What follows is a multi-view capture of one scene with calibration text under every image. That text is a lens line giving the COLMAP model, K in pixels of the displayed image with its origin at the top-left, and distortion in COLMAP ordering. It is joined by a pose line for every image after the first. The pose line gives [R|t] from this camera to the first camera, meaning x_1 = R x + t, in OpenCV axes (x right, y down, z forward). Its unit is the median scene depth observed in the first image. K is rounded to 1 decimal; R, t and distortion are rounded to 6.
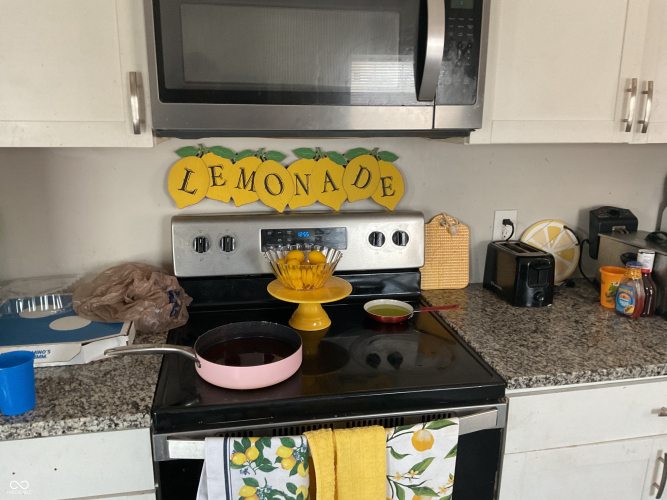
lens RADIAL K [[557.5, 0, 333.5], [0, 557.5, 250.0], [0, 0, 1]] dist [0.076977, -0.122465]
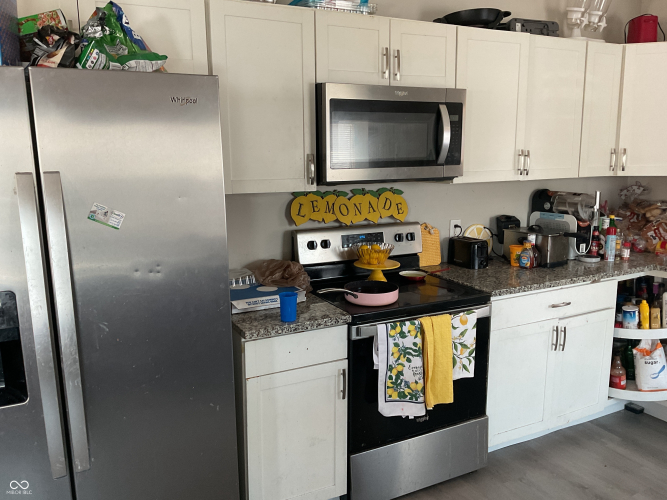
lens RADIAL K [[557.5, 0, 333.5], [0, 557.5, 250.0], [0, 0, 1]] dist [0.076977, -0.122465]
pose [[0.959978, -0.066266, 0.272123, -0.685627], [0.084502, 0.994857, -0.055840, 0.114188], [-0.267023, 0.076600, 0.960641, -0.735435]]
